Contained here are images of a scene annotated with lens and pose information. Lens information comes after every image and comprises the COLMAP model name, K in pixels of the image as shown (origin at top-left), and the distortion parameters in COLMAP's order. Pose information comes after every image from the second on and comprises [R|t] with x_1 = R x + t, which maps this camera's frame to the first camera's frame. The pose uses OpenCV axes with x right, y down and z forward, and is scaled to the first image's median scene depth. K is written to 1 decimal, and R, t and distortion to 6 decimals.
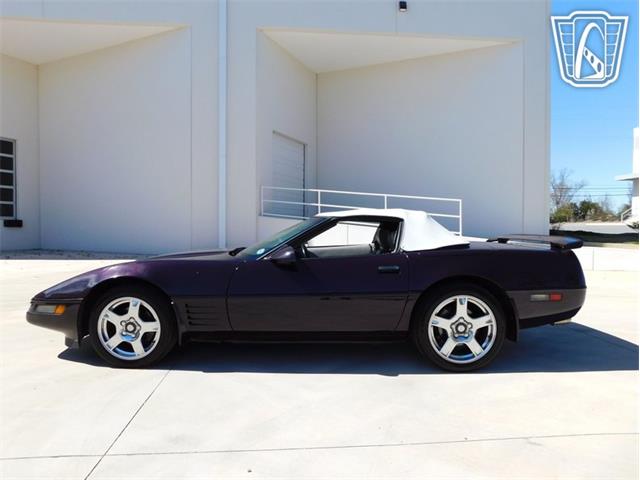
lens RADIAL K [[421.0, 0, 315.4], [0, 421.0, 237.4], [0, 0, 1]] dist [-0.076084, 0.059854]
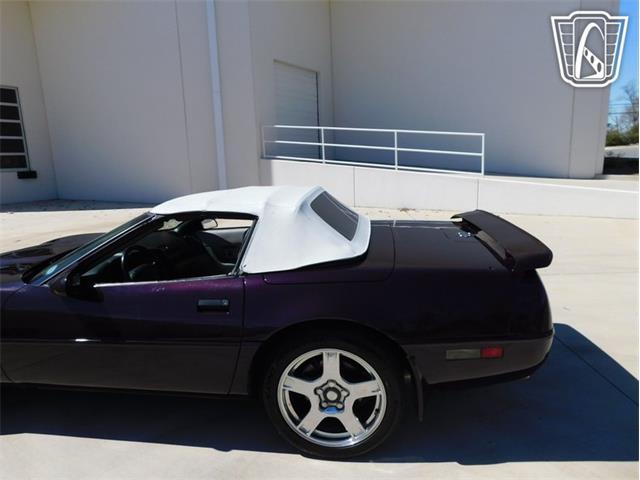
lens RADIAL K [[421.0, 0, 315.4], [0, 421.0, 237.4], [0, 0, 1]] dist [-0.076084, 0.059854]
pose [[0.992158, -0.014342, -0.124165, 0.398233], [0.034875, 0.985706, 0.164825, -0.120904], [0.120026, -0.167863, 0.978476, 0.407432]]
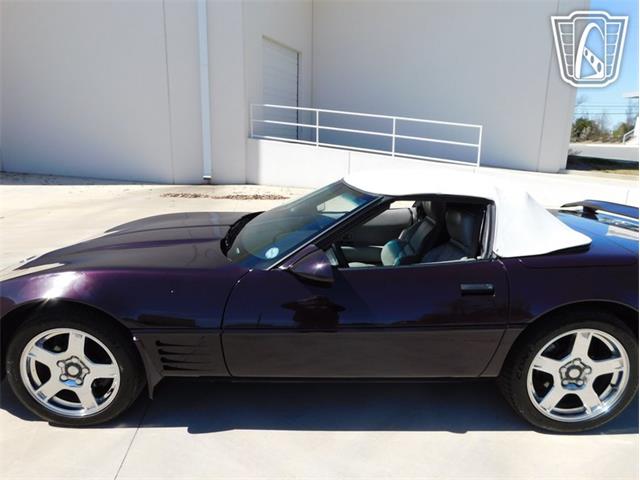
lens RADIAL K [[421.0, 0, 315.4], [0, 421.0, 237.4], [0, 0, 1]] dist [-0.076084, 0.059854]
pose [[0.999416, 0.006863, 0.033479, -0.089467], [-0.013596, 0.978612, 0.205266, -0.123700], [-0.031354, -0.205601, 0.978134, 0.399222]]
